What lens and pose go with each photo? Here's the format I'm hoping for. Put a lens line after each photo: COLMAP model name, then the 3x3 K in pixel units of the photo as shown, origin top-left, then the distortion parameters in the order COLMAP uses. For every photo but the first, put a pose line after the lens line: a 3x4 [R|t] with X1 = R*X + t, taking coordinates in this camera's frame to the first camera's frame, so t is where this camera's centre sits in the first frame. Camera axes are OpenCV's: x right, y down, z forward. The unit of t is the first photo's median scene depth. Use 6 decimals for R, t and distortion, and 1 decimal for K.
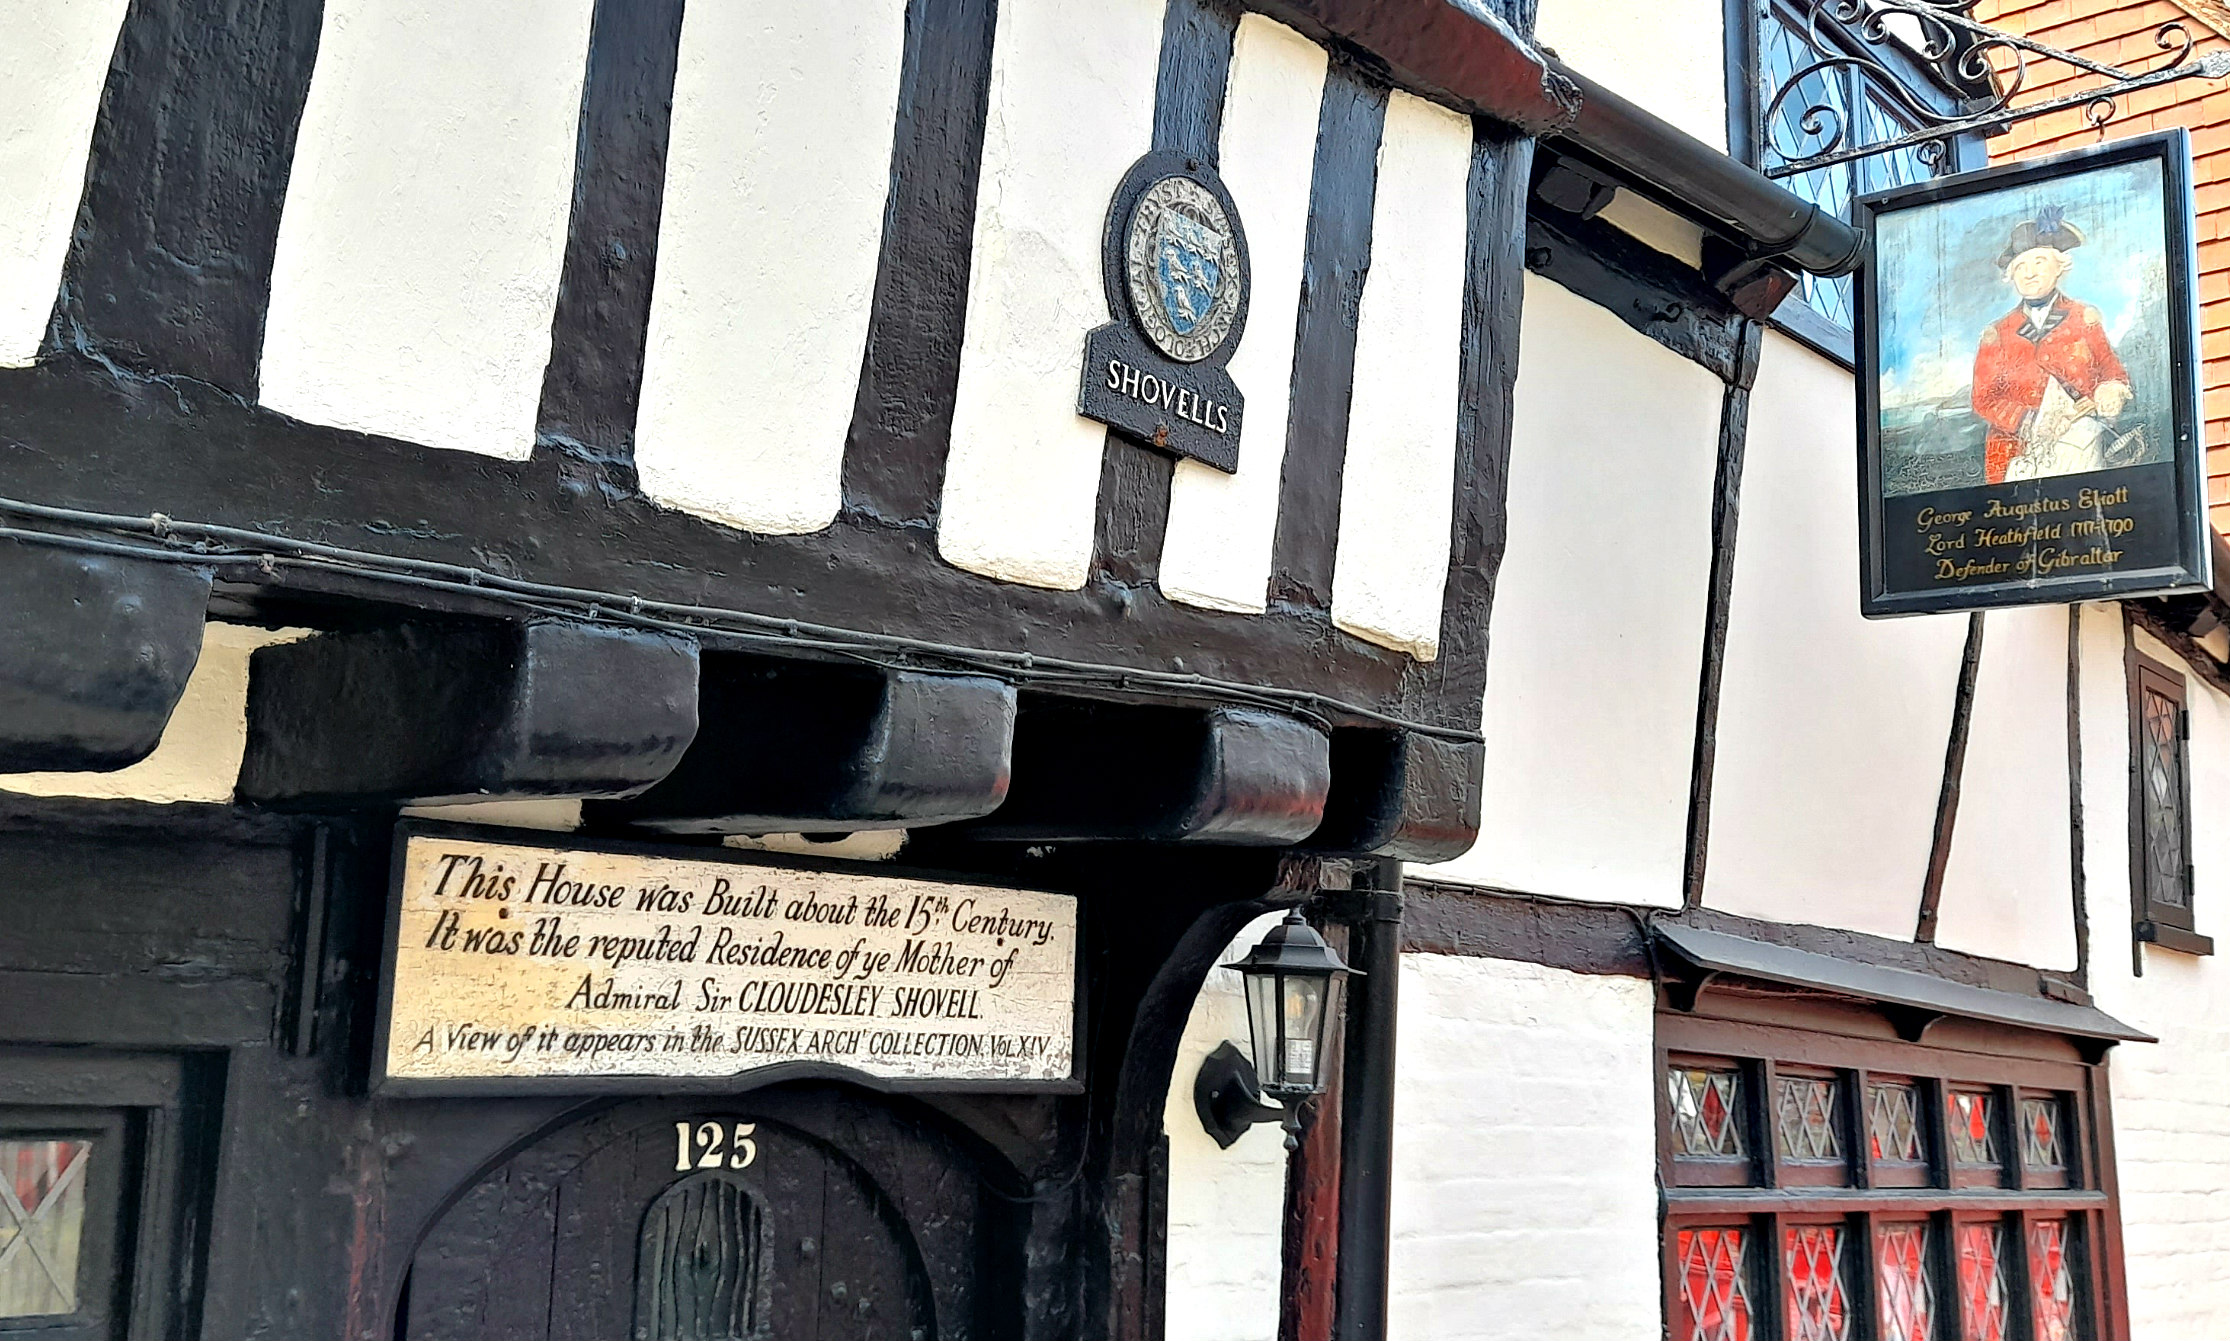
lens RADIAL K [[2142.1, 0, 1110.9], [0, 2142.1, 668.7], [0, 0, 1]] dist [0.012575, 0.000000]
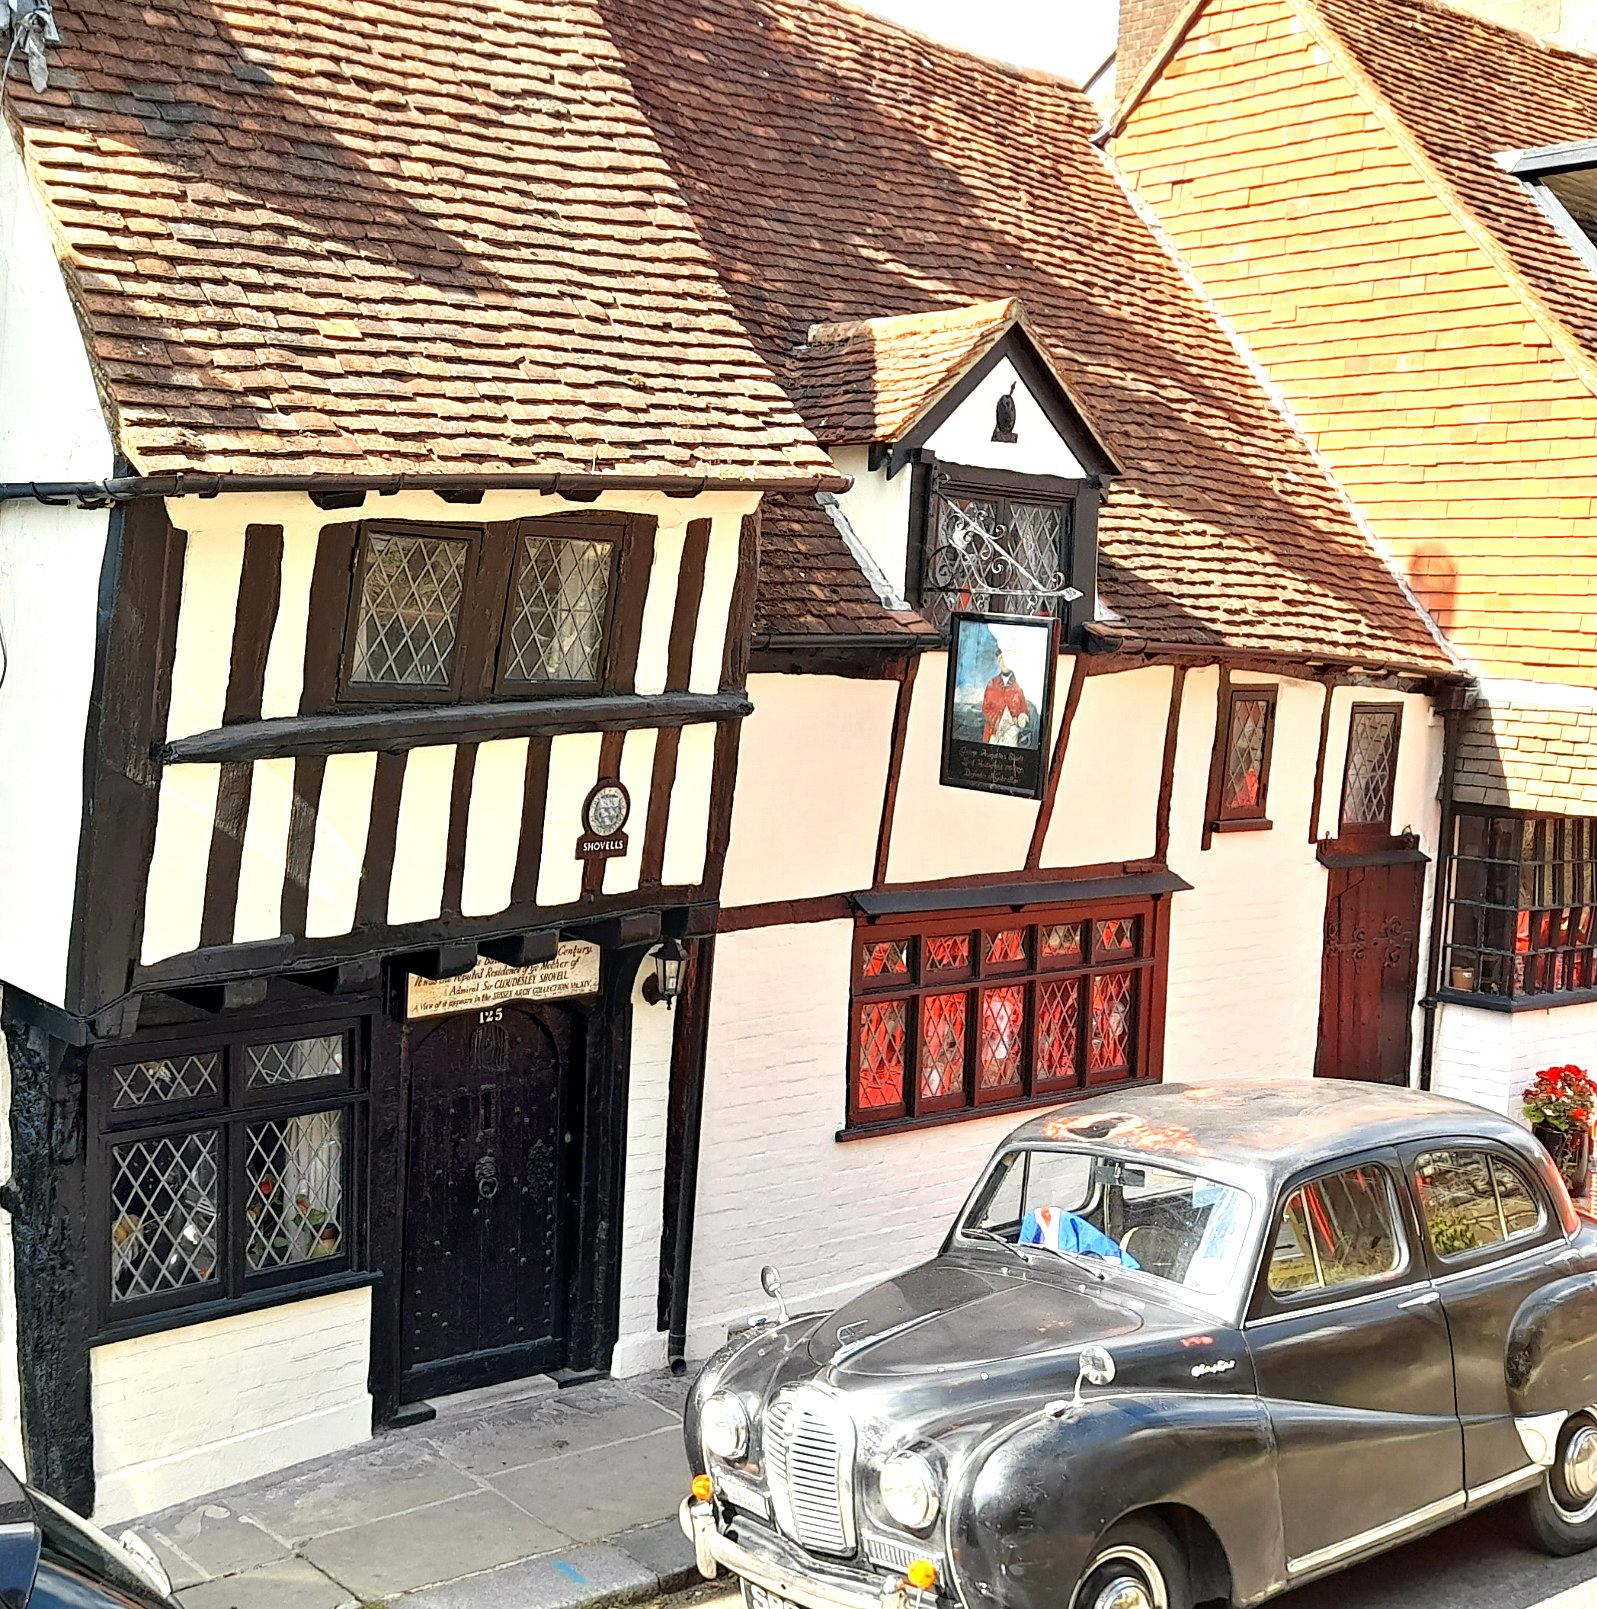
lens RADIAL K [[2130.2, 0, 799.6], [0, 2130.2, 804.6], [0, 0, 1]] dist [0.029460, 0.000000]
pose [[0.997286, 0.033228, -0.065696, 0.550757], [-0.012666, 0.956487, 0.291500, -1.157683], [0.072523, -0.289877, 0.954312, -2.250898]]
